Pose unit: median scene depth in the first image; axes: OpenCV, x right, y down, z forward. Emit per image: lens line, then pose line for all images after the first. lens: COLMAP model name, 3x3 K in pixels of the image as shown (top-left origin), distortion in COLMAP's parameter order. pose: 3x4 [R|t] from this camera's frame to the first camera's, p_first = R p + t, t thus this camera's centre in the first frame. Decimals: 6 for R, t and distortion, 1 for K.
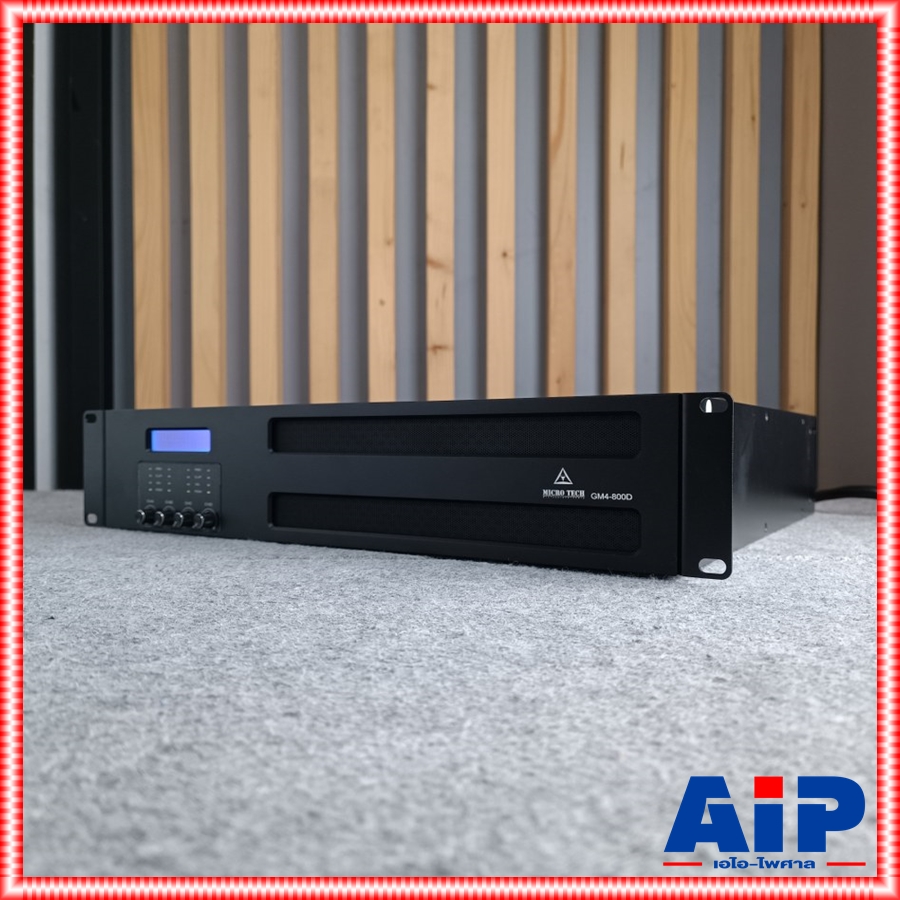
lens RADIAL K [[825.8, 0, 450.0], [0, 825.8, 450.0], [0, 0, 1]] dist [0.008275, 0.011437]
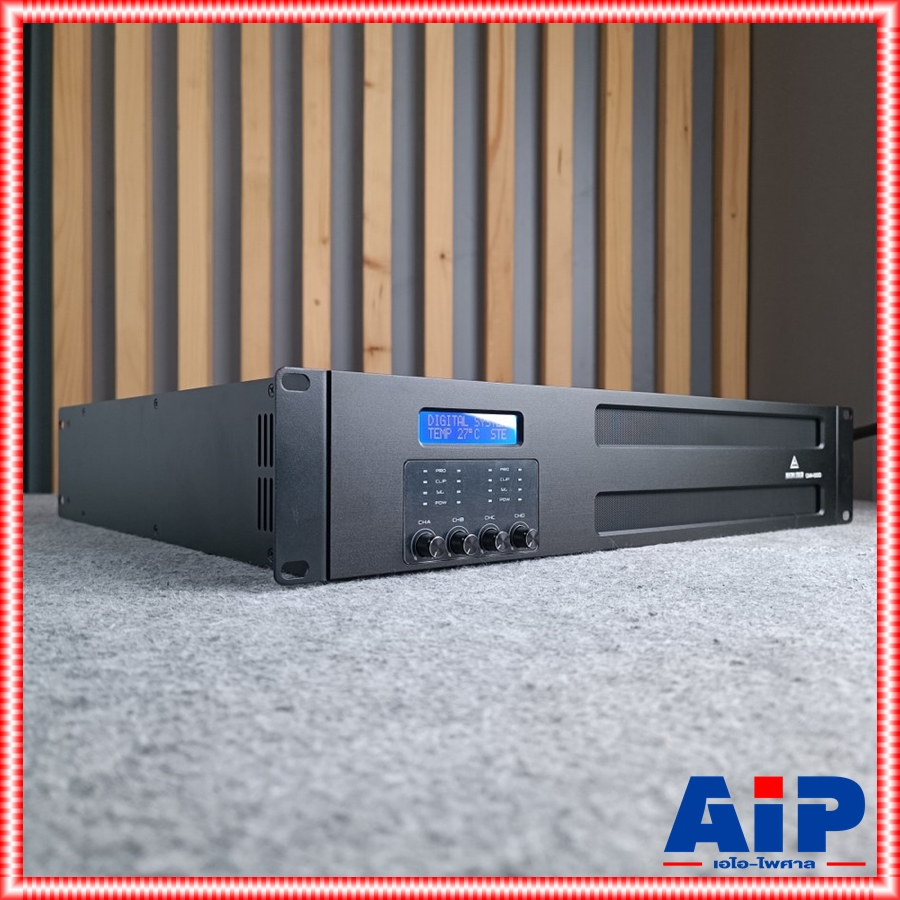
lens RADIAL K [[825.8, 0, 450.0], [0, 825.8, 450.0], [0, 0, 1]] dist [0.008275, 0.011437]
pose [[0.995817, 0.002932, 0.091323, -0.087731], [-0.001788, 0.999919, -0.012600, 0.049605], [-0.091352, 0.012383, 0.995742, 0.093766]]
